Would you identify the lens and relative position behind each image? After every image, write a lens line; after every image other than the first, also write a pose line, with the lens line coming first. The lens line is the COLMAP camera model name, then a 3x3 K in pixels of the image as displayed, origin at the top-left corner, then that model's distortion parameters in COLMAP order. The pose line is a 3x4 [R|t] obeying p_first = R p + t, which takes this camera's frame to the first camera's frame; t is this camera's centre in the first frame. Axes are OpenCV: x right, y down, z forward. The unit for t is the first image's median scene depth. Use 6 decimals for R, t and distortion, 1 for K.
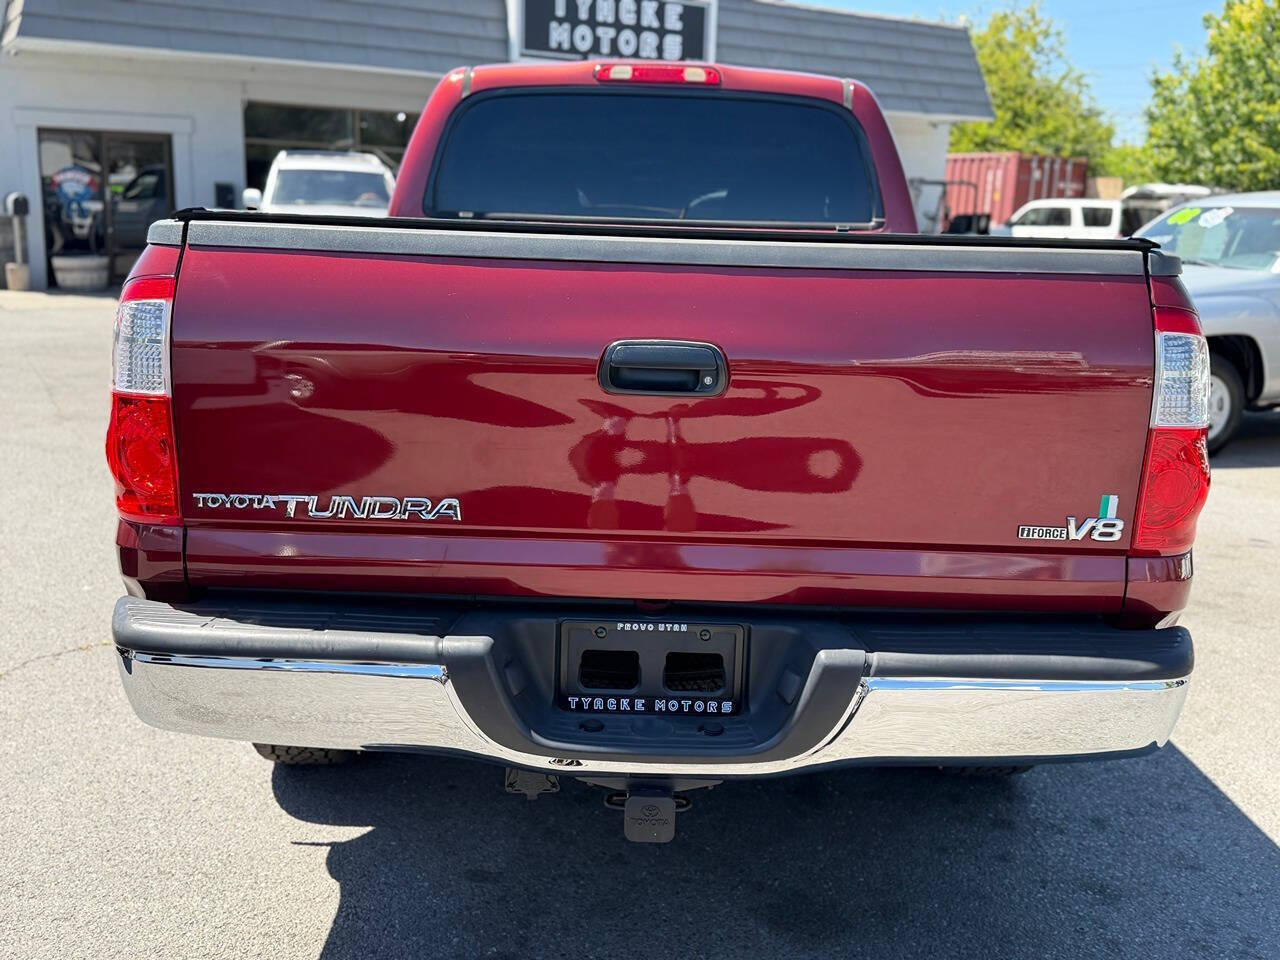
lens RADIAL K [[1265.9, 0, 639.4], [0, 1265.9, 483.7], [0, 0, 1]] dist [0.163547, -0.352570]
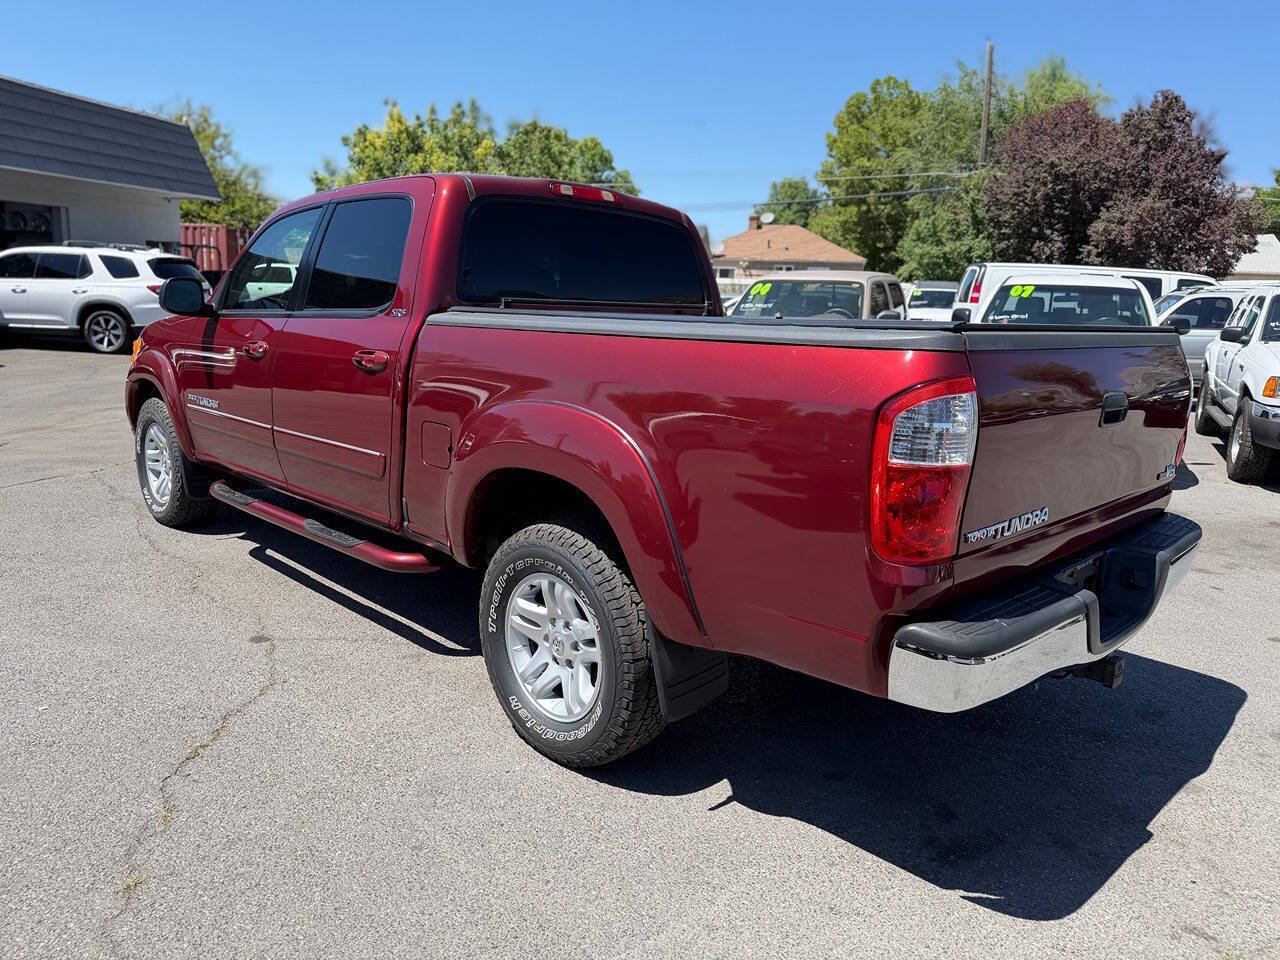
lens RADIAL K [[911.6, 0, 636.2], [0, 911.6, 475.7], [0, 0, 1]] dist [0.000459, -0.002807]
pose [[0.712383, -0.137531, 0.688183, -0.648961], [0.125623, 0.989761, 0.067760, -0.084346], [-0.690456, 0.038181, 0.722366, 0.283712]]
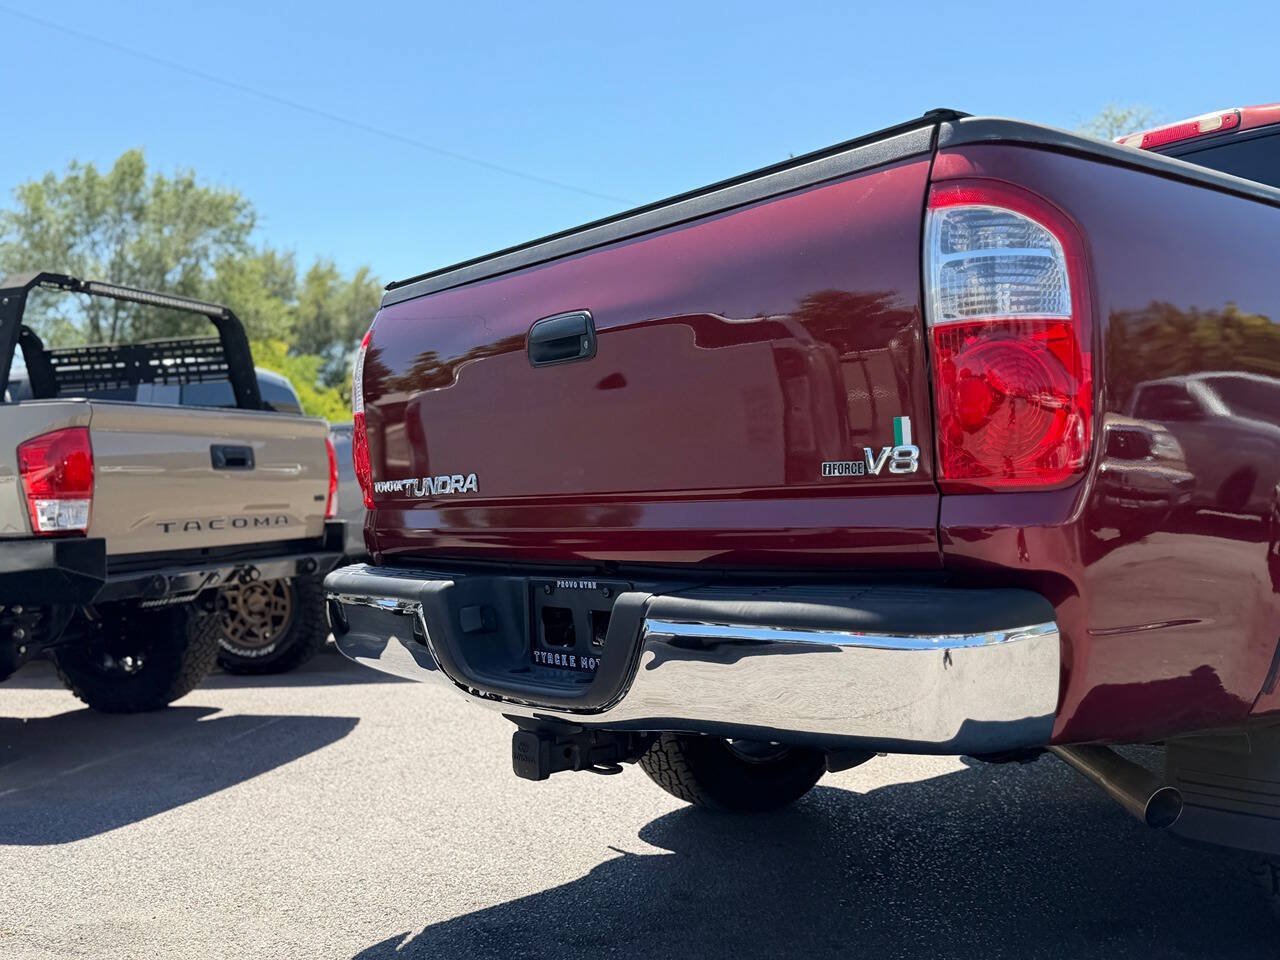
lens RADIAL K [[1265.9, 0, 639.4], [0, 1265.9, 483.7], [0, 0, 1]] dist [0.163547, -0.352570]
pose [[0.634135, -0.060835, -0.770826, 0.461349], [-0.097736, 0.982598, -0.157953, 0.102373], [0.767021, 0.175501, 0.617154, 0.196065]]
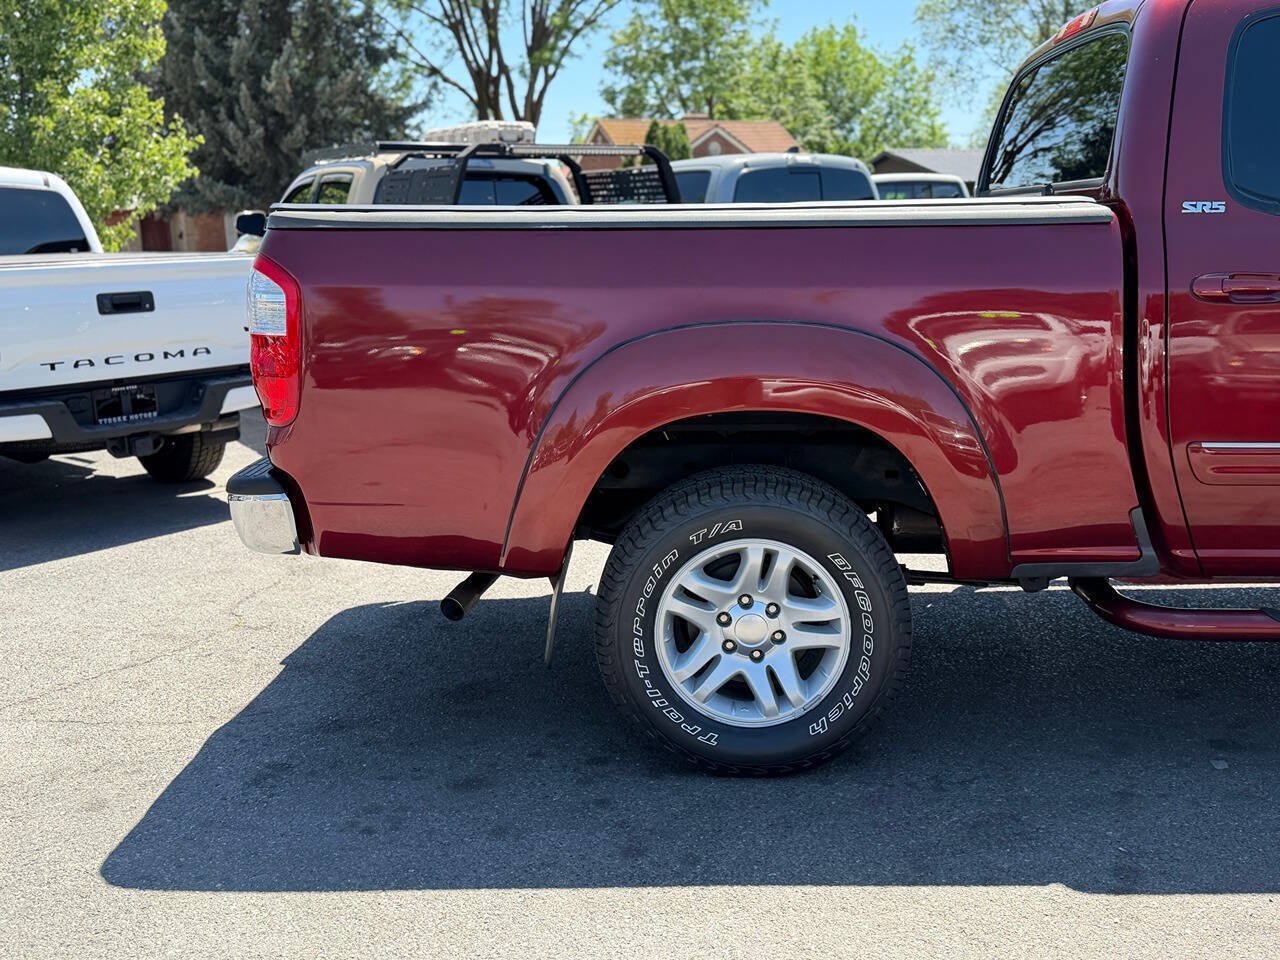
lens RADIAL K [[1265.9, 0, 639.4], [0, 1265.9, 483.7], [0, 0, 1]] dist [0.163547, -0.352570]
pose [[-0.040038, 0.169134, -0.984780, 0.975308], [-0.181953, 0.967857, 0.173625, -0.109272], [0.982492, 0.186135, -0.007977, 0.766308]]
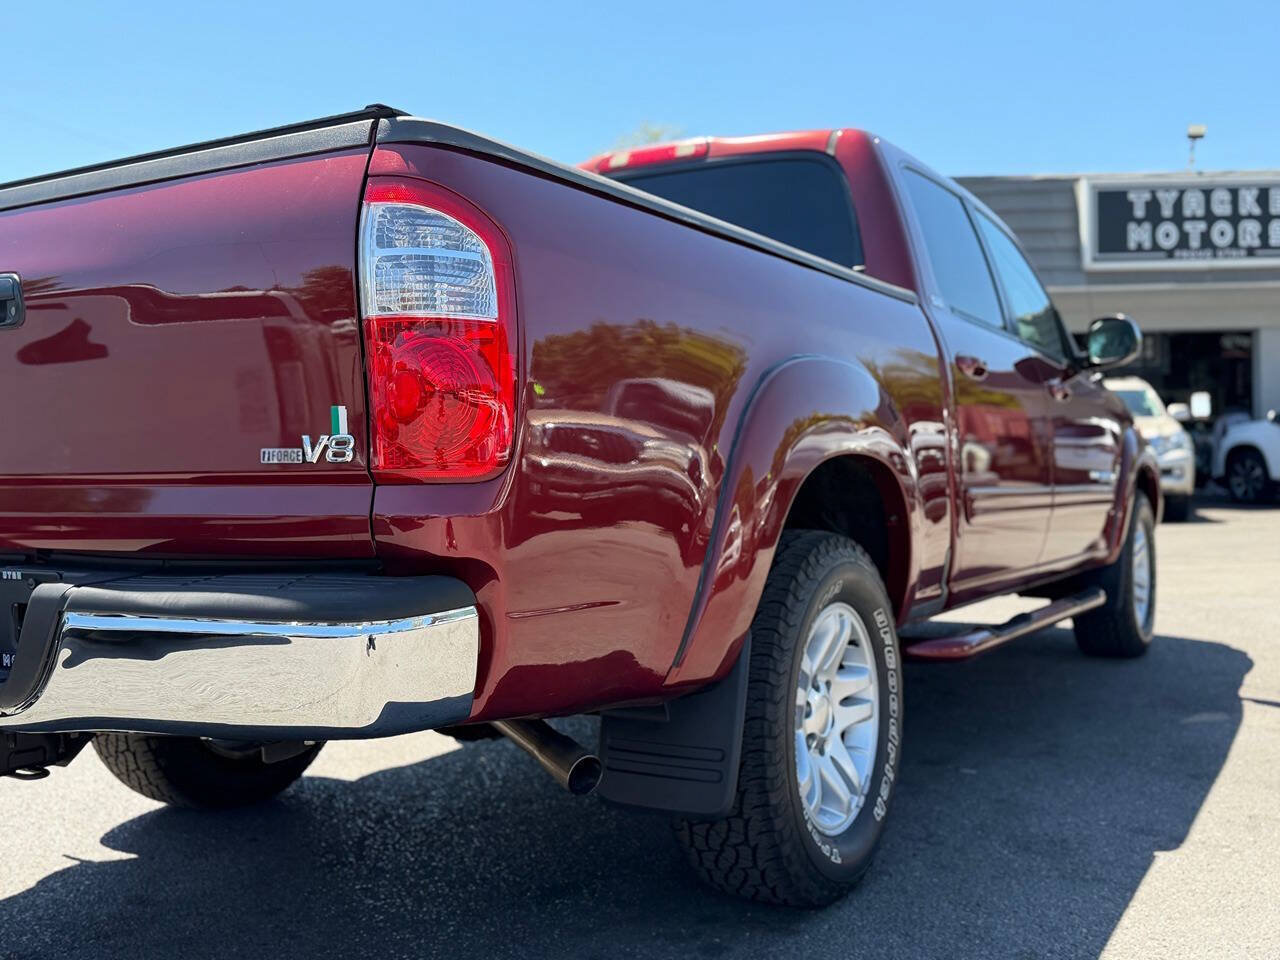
lens RADIAL K [[1265.9, 0, 639.4], [0, 1265.9, 483.7], [0, 0, 1]] dist [0.163547, -0.352570]
pose [[0.859850, -0.036745, -0.509223, 0.494529], [-0.061246, 0.982780, -0.174333, 0.098814], [0.506860, 0.181088, 0.842793, 0.216500]]
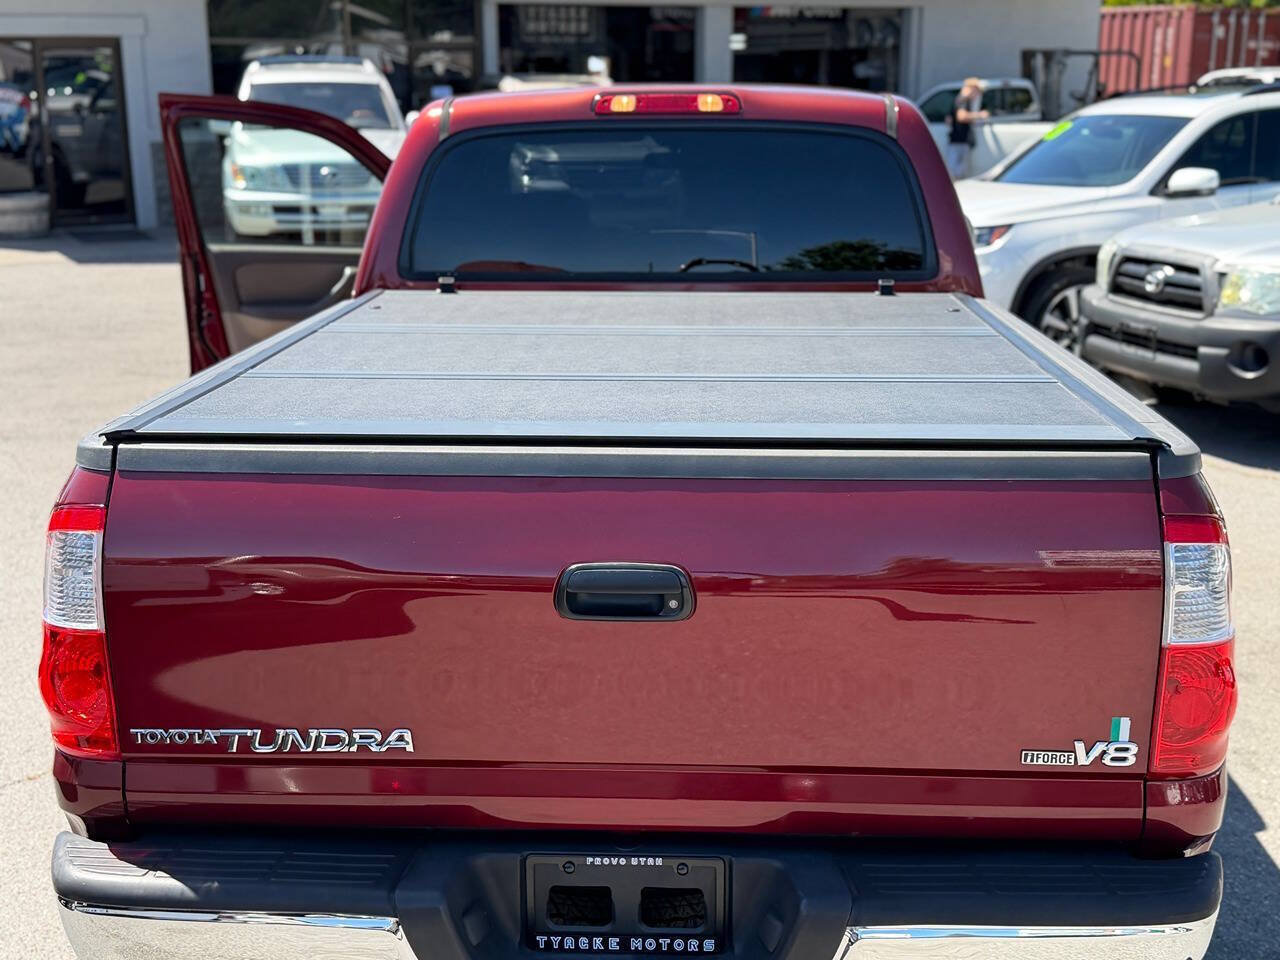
lens RADIAL K [[1609.7, 0, 634.5], [0, 1609.7, 474.5], [0, 0, 1]] dist [0.184354, -0.439401]
pose [[0.998243, -0.022297, -0.054907, 0.046827], [0.024068, 0.999204, 0.031802, -0.108202], [0.054154, -0.033067, 0.997985, -0.086553]]
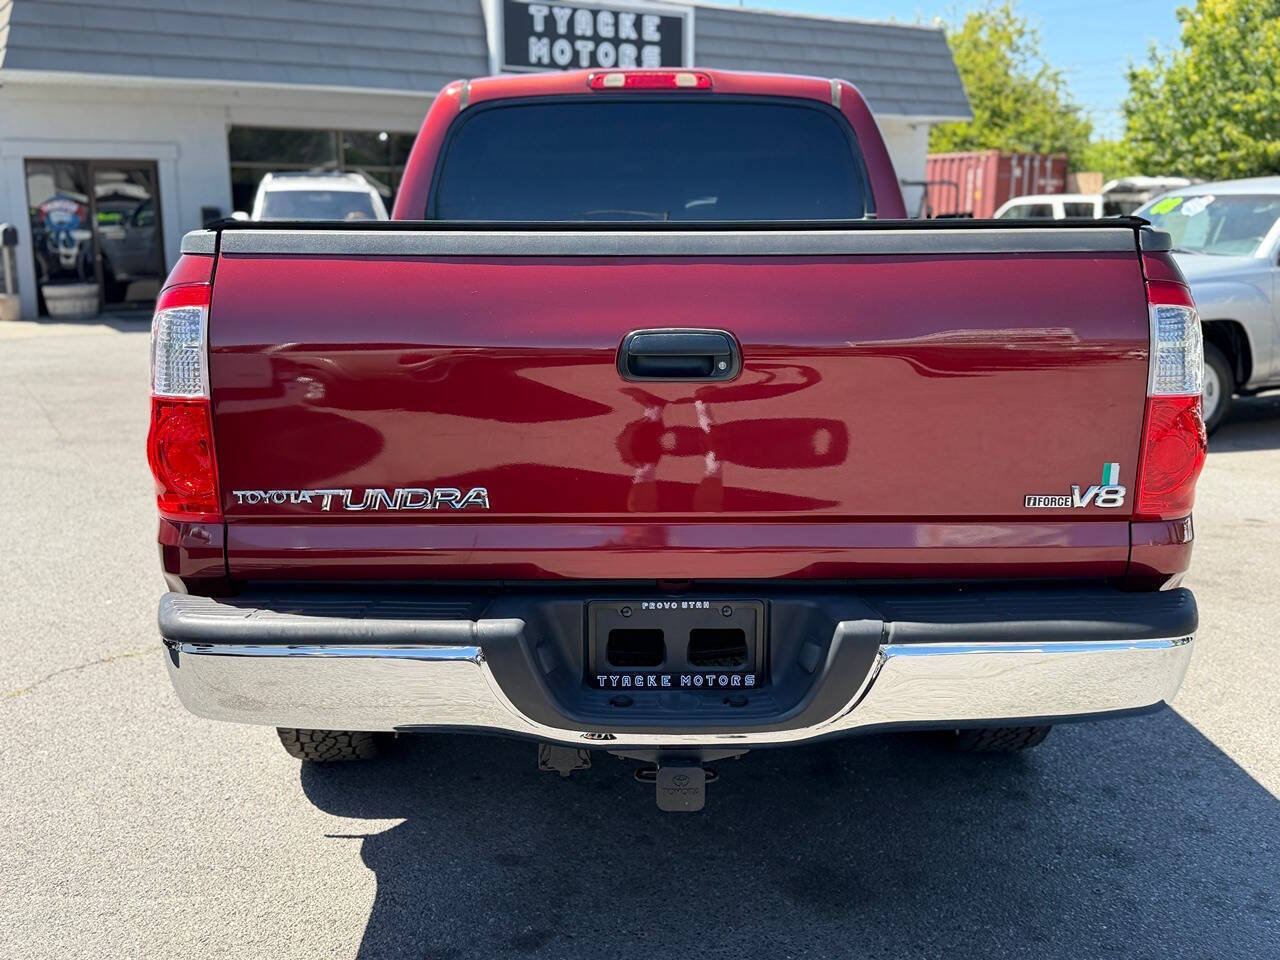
lens RADIAL K [[1269.1, 0, 629.0], [0, 1269.1, 478.3], [0, 0, 1]] dist [0.148453, -0.308668]
pose [[0.999427, -0.033846, -0.000322, -0.012918], [0.033839, 0.999344, -0.012908, 0.011296], [0.000759, 0.012889, 0.999917, -0.022748]]
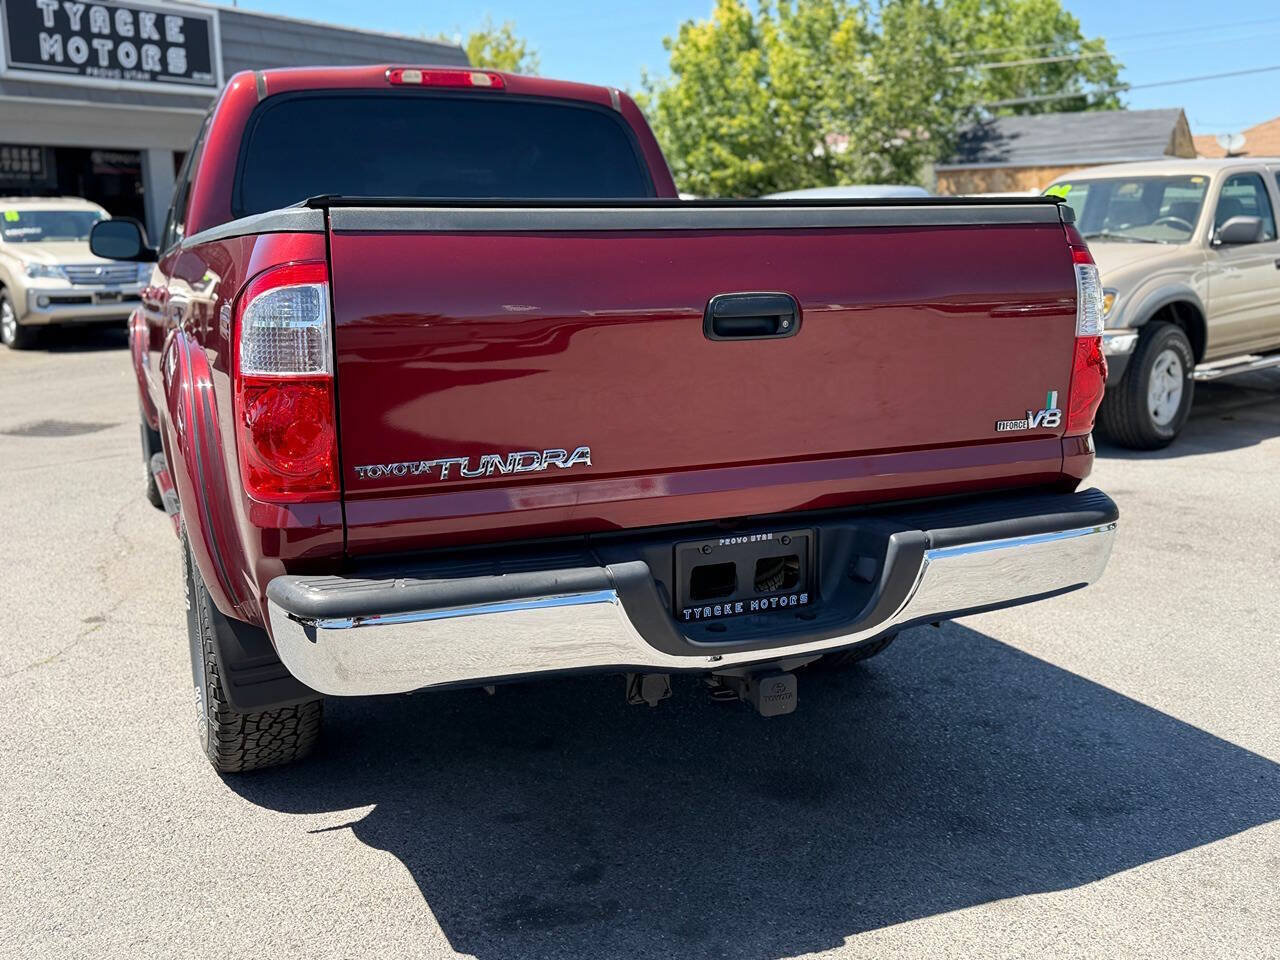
lens RADIAL K [[1263.4, 0, 637.0], [0, 1263.4, 490.9], [0, 0, 1]] dist [0.138809, -0.263649]
pose [[0.921163, -0.117249, 0.371094, -0.272536], [0.119940, 0.992654, 0.015906, 0.019997], [-0.370233, 0.029857, 0.928459, -0.028272]]
